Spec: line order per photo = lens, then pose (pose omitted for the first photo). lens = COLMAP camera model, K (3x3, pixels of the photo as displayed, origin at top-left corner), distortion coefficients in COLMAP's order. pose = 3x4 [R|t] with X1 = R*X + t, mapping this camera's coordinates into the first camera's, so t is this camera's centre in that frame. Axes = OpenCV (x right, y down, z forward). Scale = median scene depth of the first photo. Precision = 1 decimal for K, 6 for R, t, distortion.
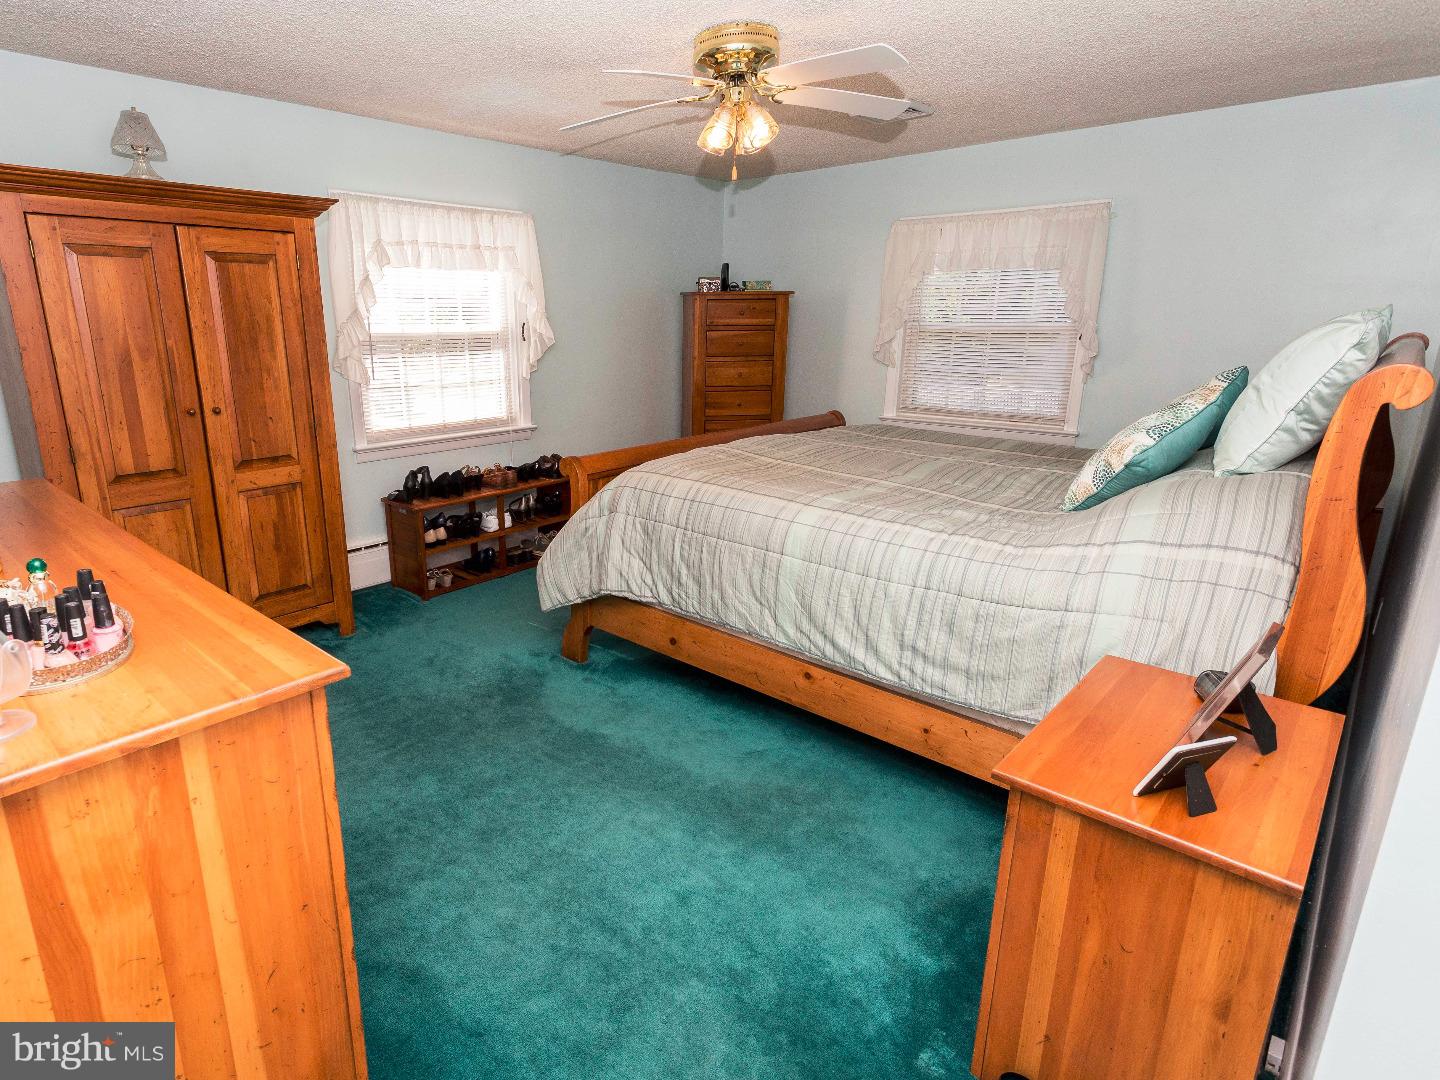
lens RADIAL K [[780.0, 0, 676.9], [0, 780.0, 529.5], [0, 0, 1]] dist [0.000154, -0.000254]
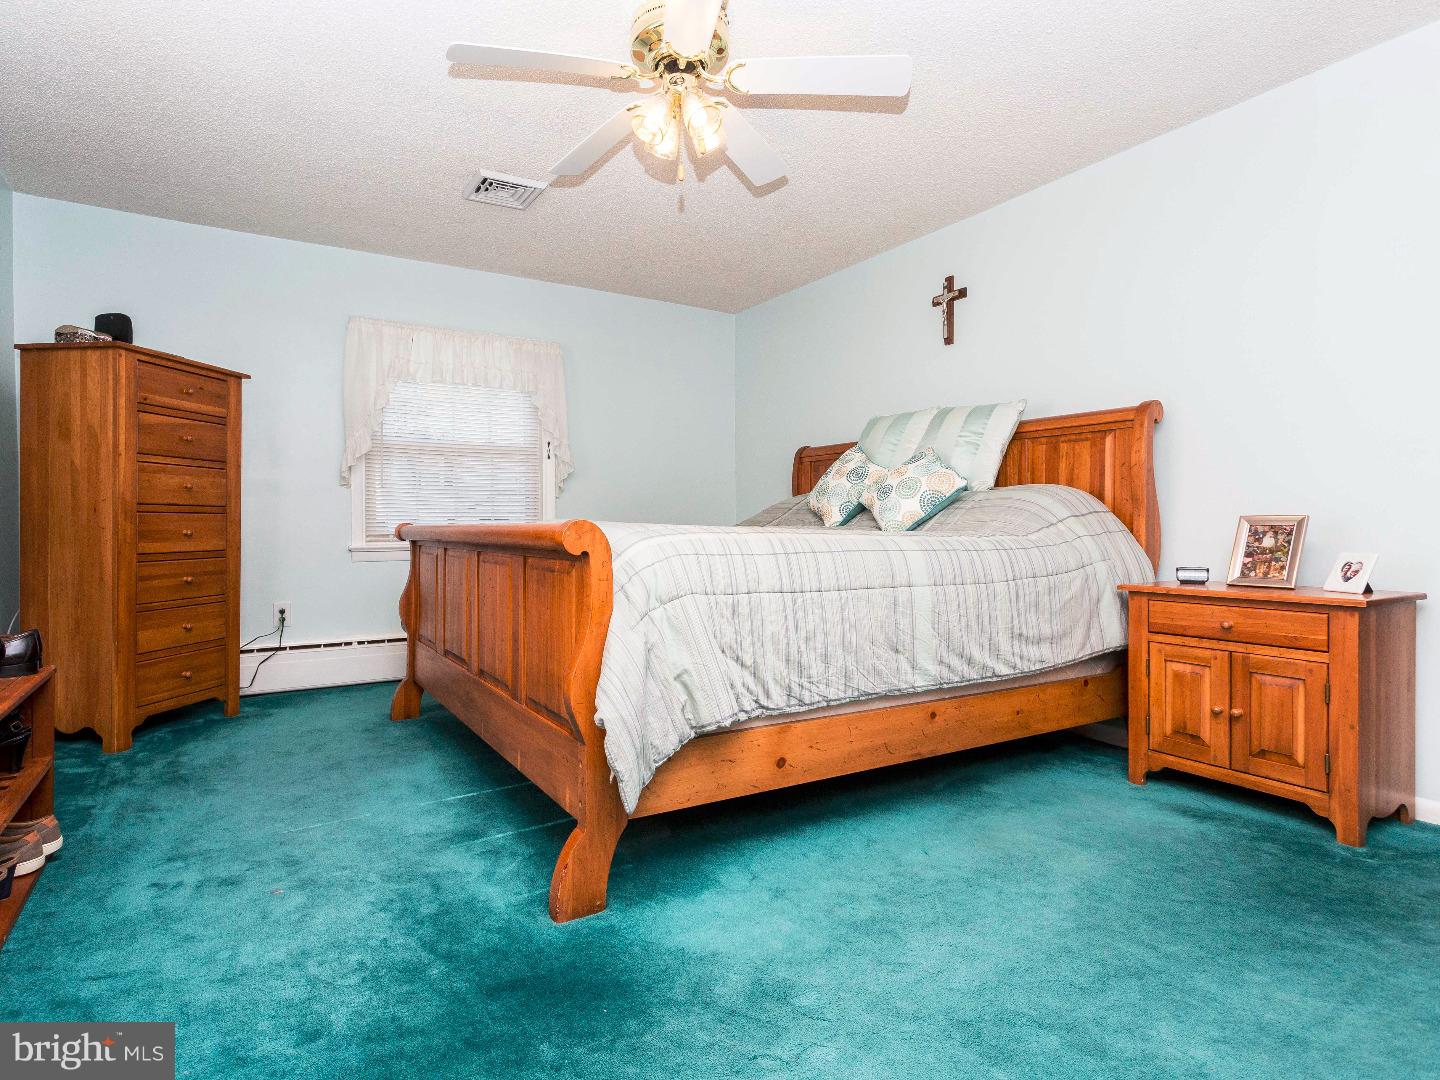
lens RADIAL K [[780.0, 0, 676.9], [0, 780.0, 529.5], [0, 0, 1]] dist [0.000154, -0.000254]
pose [[0.297167, -0.007845, 0.954793, -0.739505], [0.257901, 0.963459, -0.072352, -0.034861], [-0.919336, 0.267743, 0.288331, 0.863481]]
